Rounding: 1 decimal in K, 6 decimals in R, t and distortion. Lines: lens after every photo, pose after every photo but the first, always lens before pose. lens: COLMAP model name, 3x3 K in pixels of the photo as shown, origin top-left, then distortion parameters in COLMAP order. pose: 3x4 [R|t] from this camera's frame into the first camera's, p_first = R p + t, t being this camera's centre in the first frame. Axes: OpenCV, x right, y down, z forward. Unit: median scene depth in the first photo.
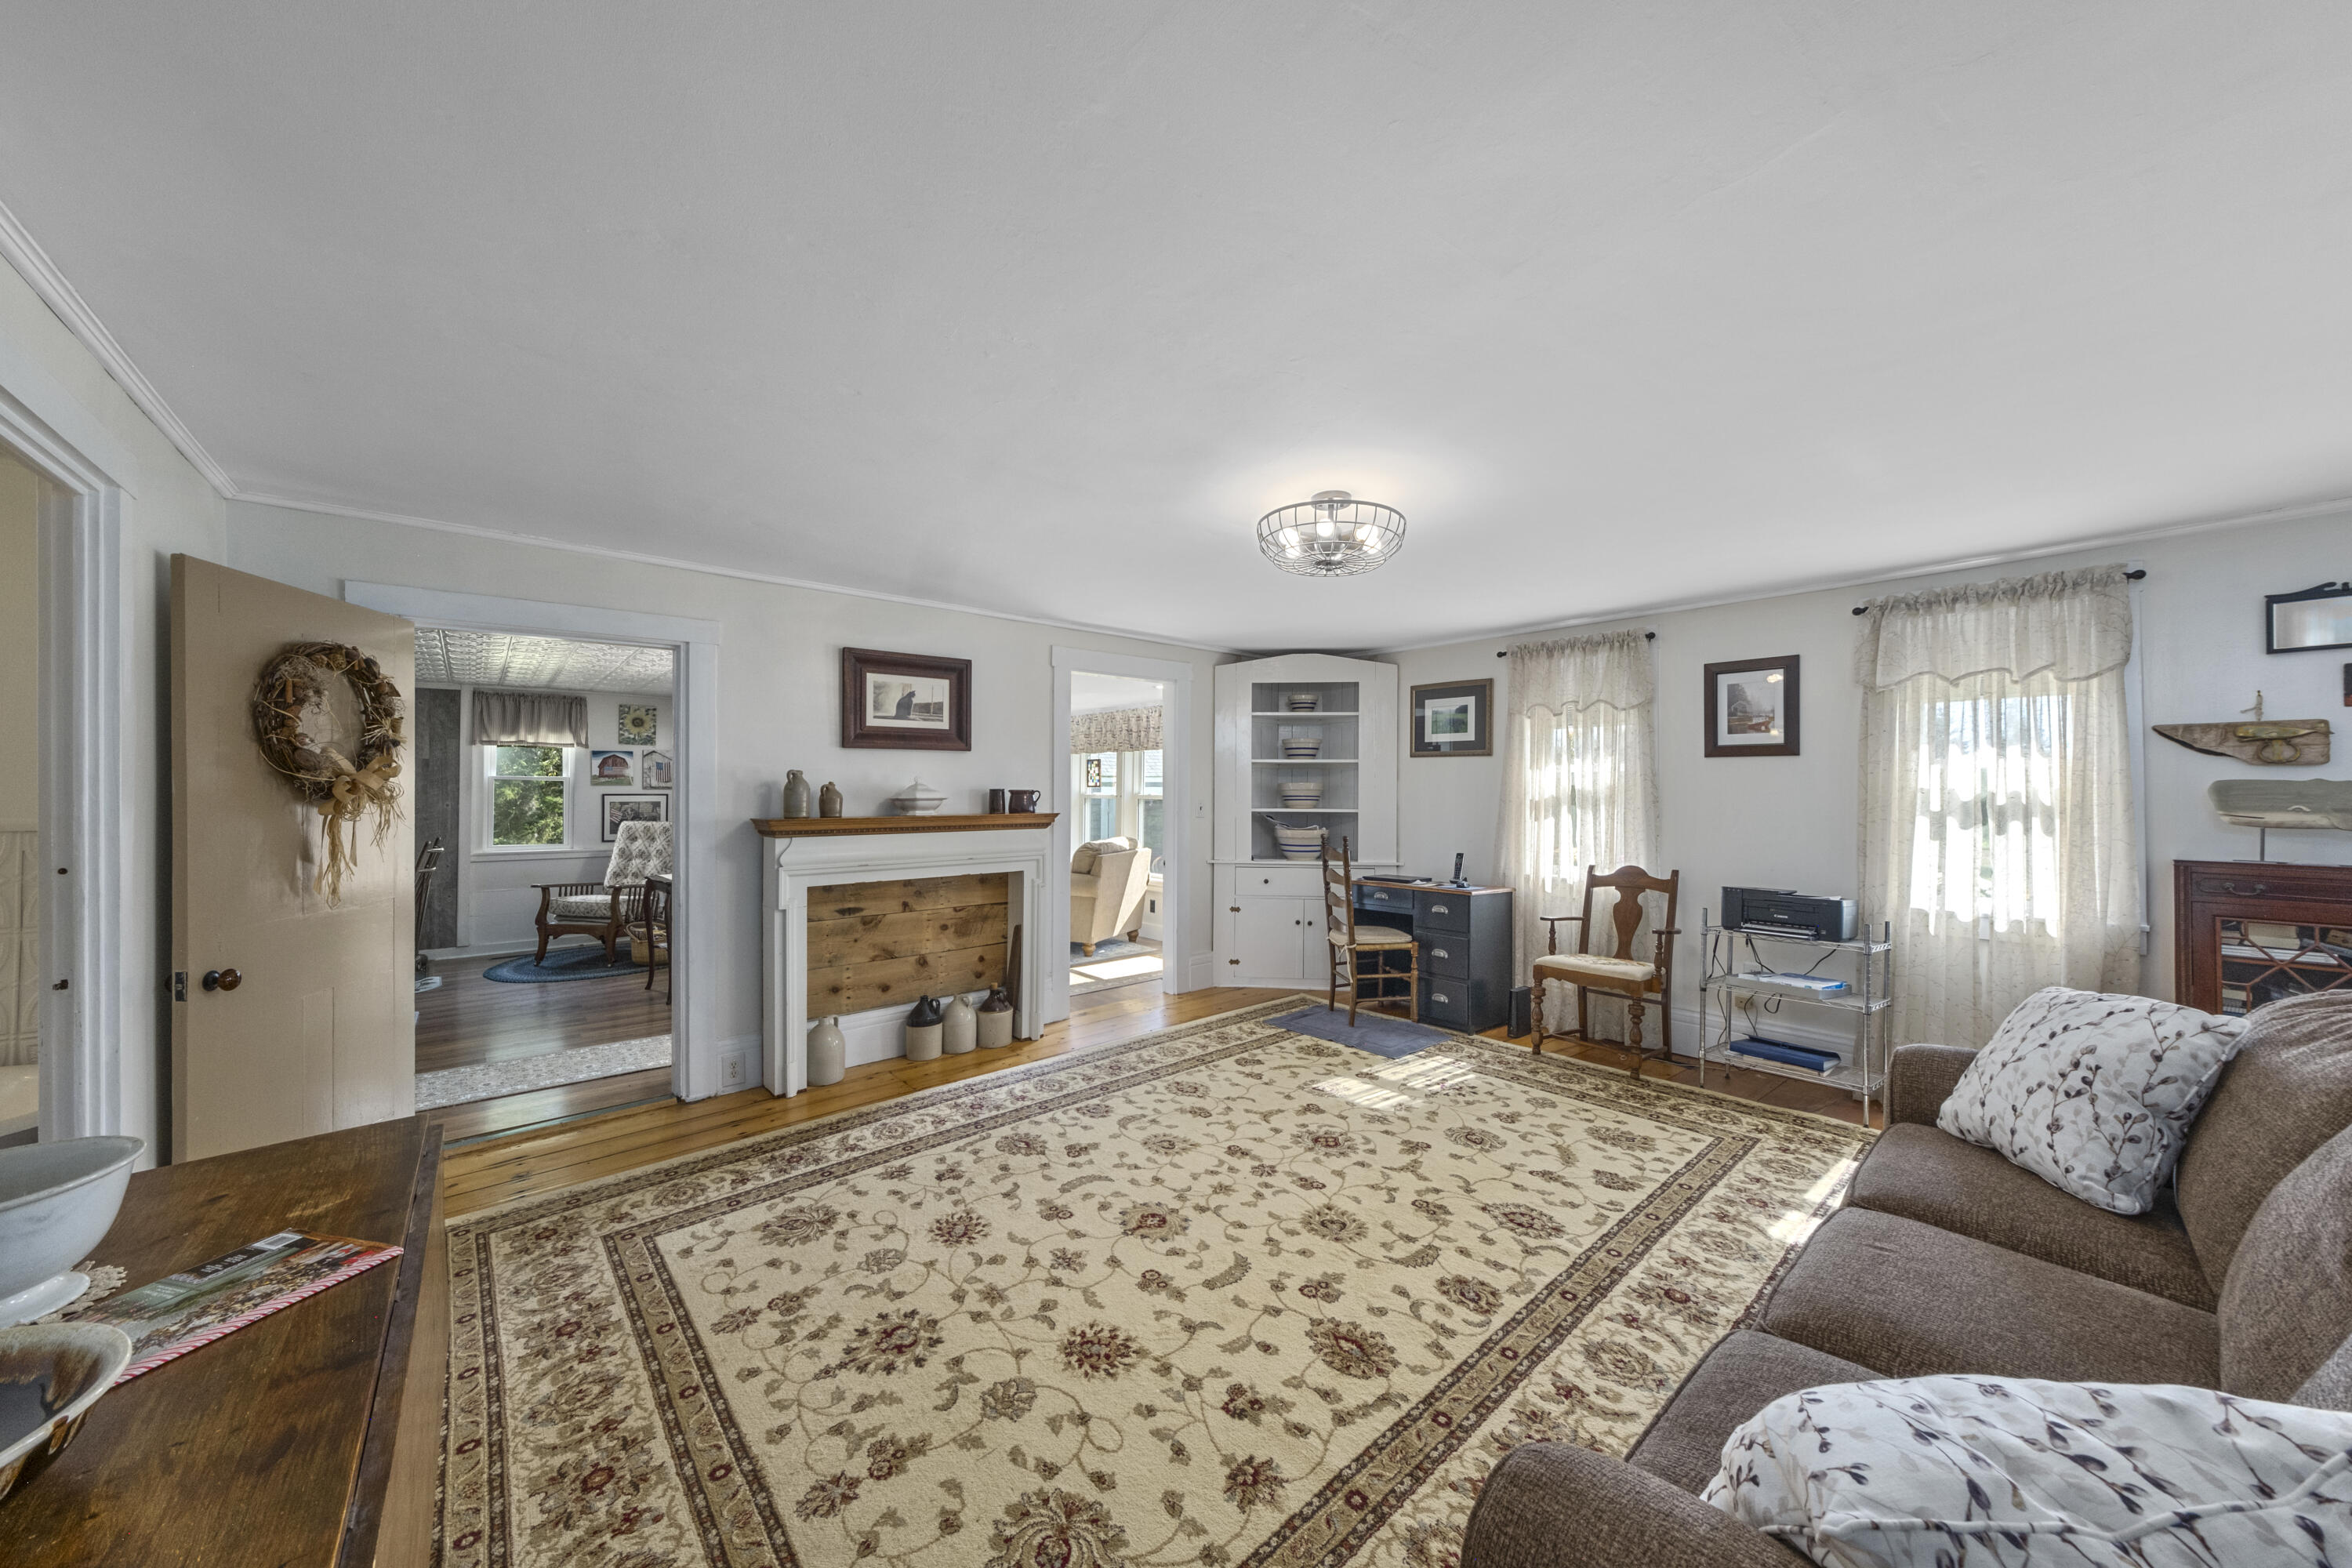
lens RADIAL K [[807.2, 0, 1195.6], [0, 807.2, 784.9], [0, 0, 1]] dist [0.009392, -0.000095]
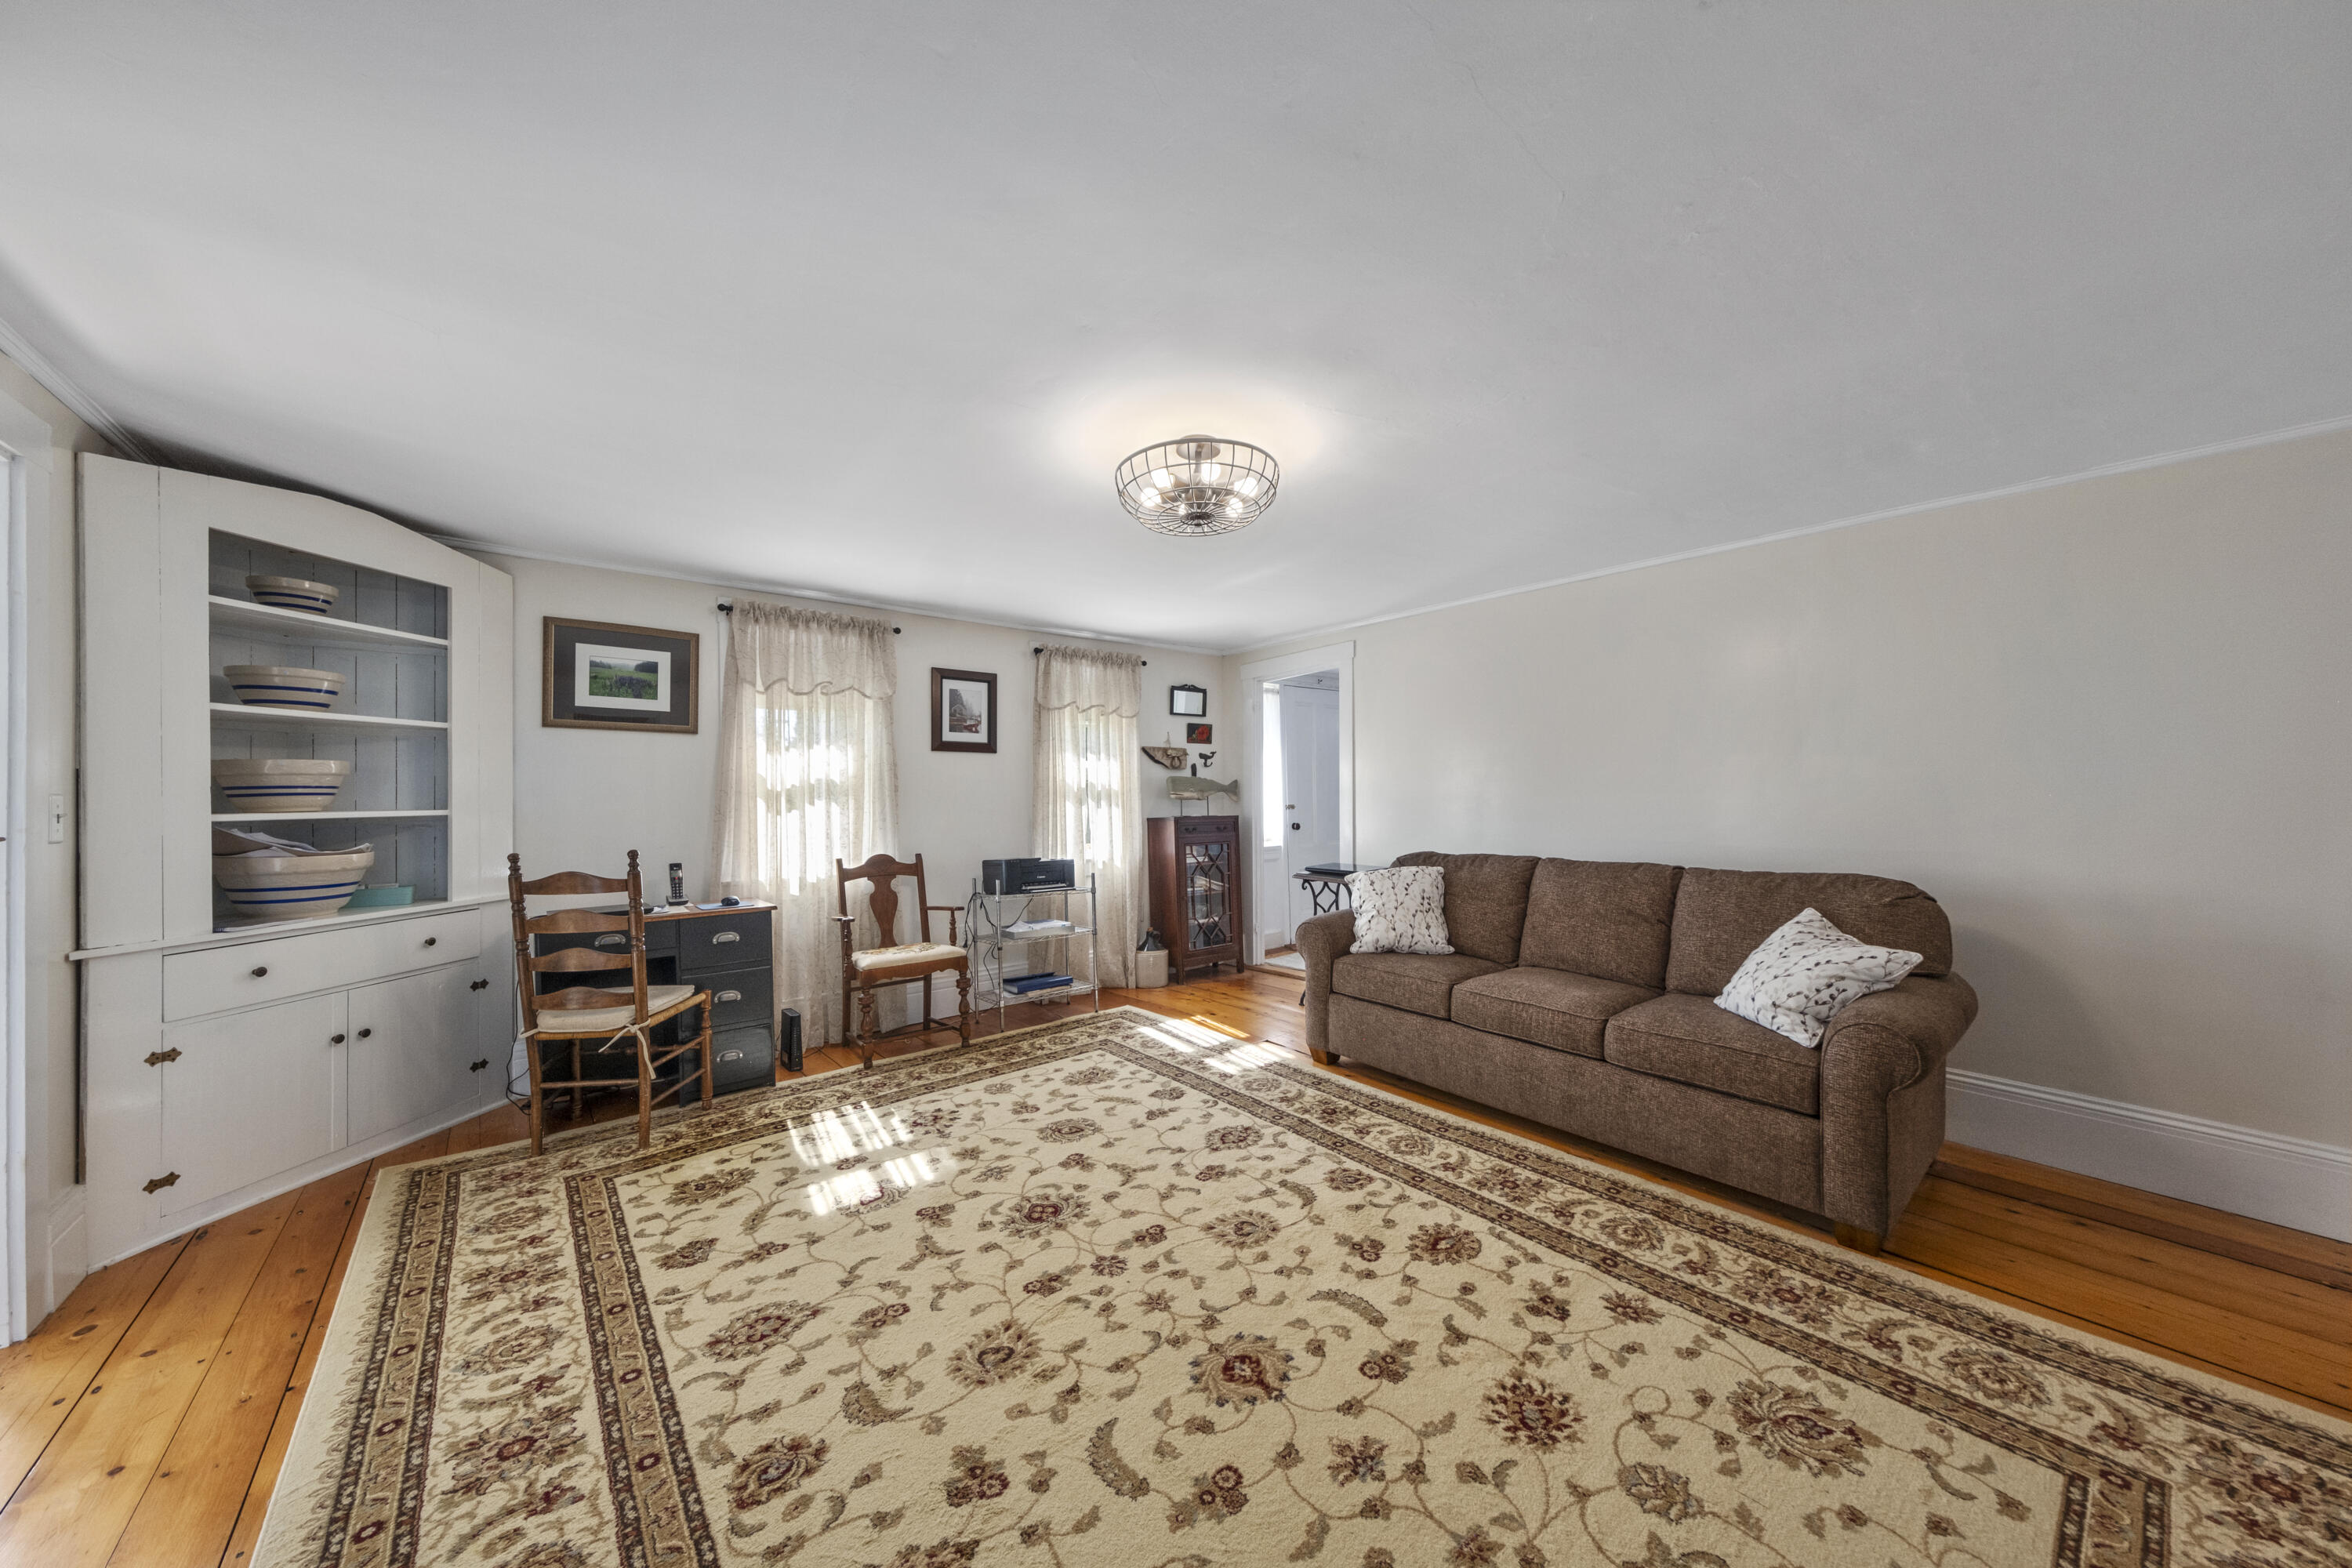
lens RADIAL K [[797.8, 0, 1163.6], [0, 797.8, 794.0], [0, 0, 1]] dist [0.001815, 0.000005]
pose [[0.057233, -0.006761, 0.998338, -0.553505], [-0.004671, 0.999964, 0.007040, 0.020672], [-0.998350, -0.005066, 0.057200, 0.757029]]
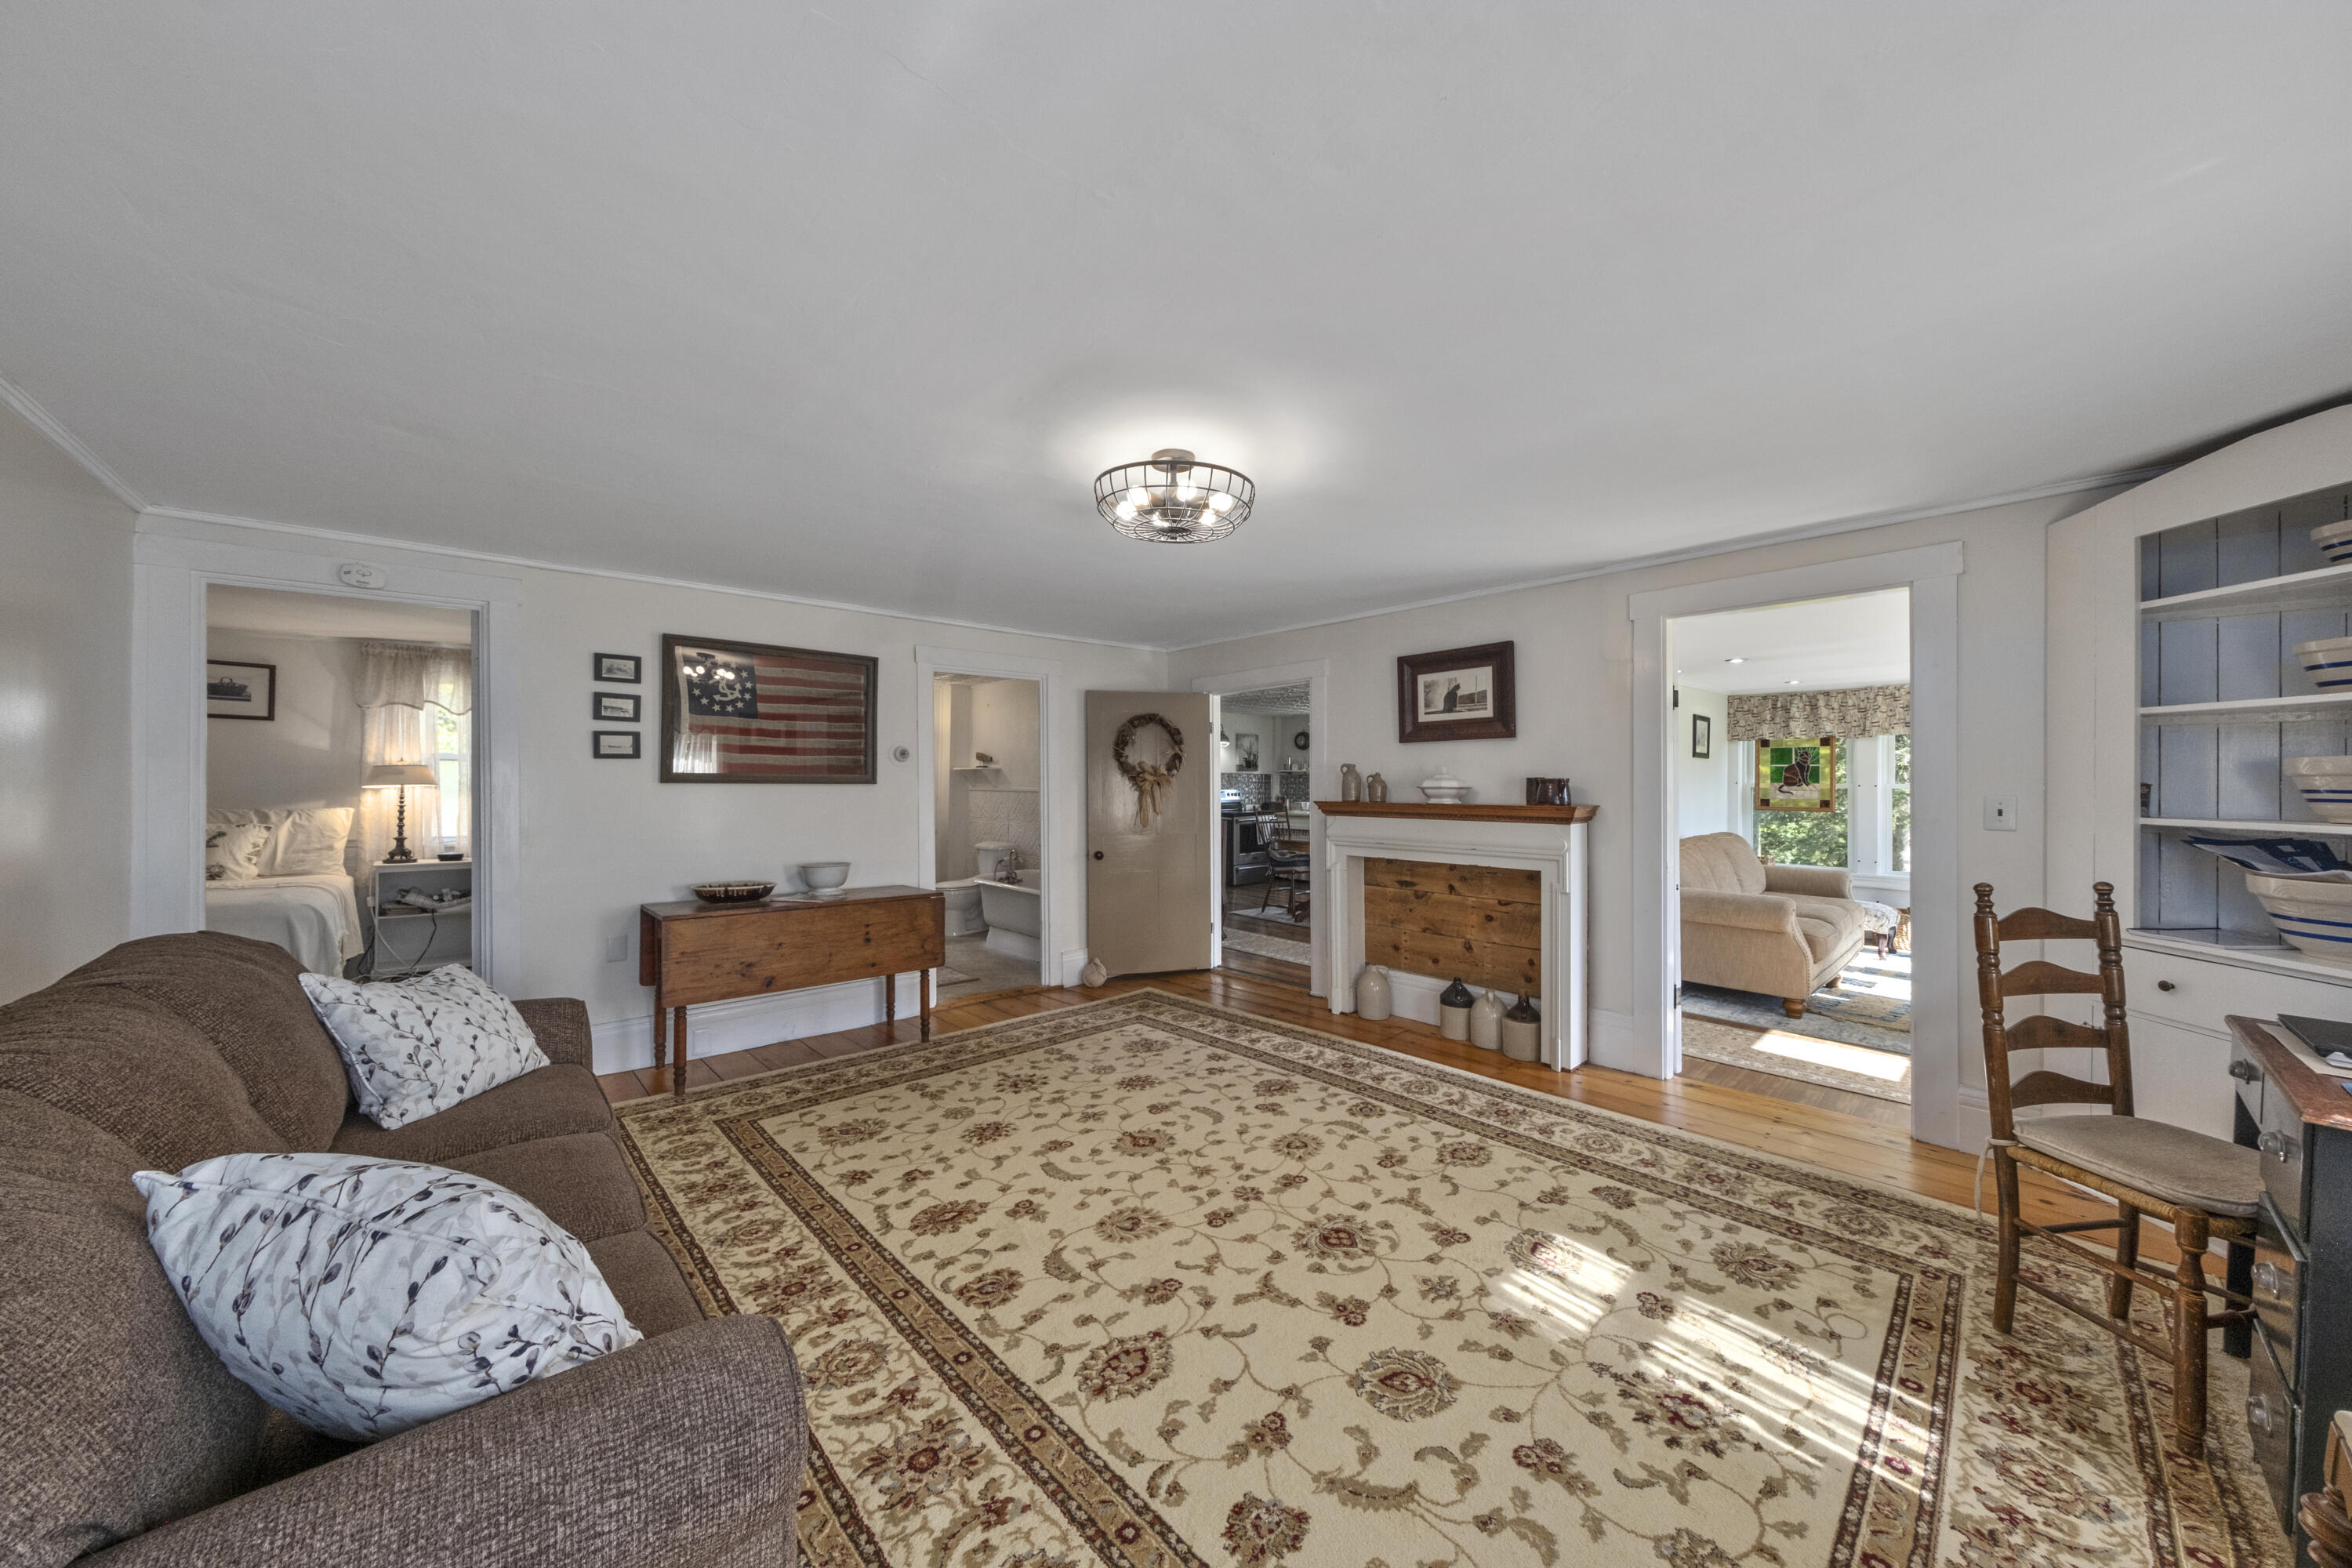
lens RADIAL K [[807.2, 0, 1195.6], [0, 807.2, 784.9], [0, 0, 1]] dist [0.009392, -0.000095]
pose [[0.042661, 0.004194, -0.999081, 0.829619], [0.007512, 0.999962, 0.004518, 0.008077], [0.999061, -0.007697, 0.042627, 0.754971]]
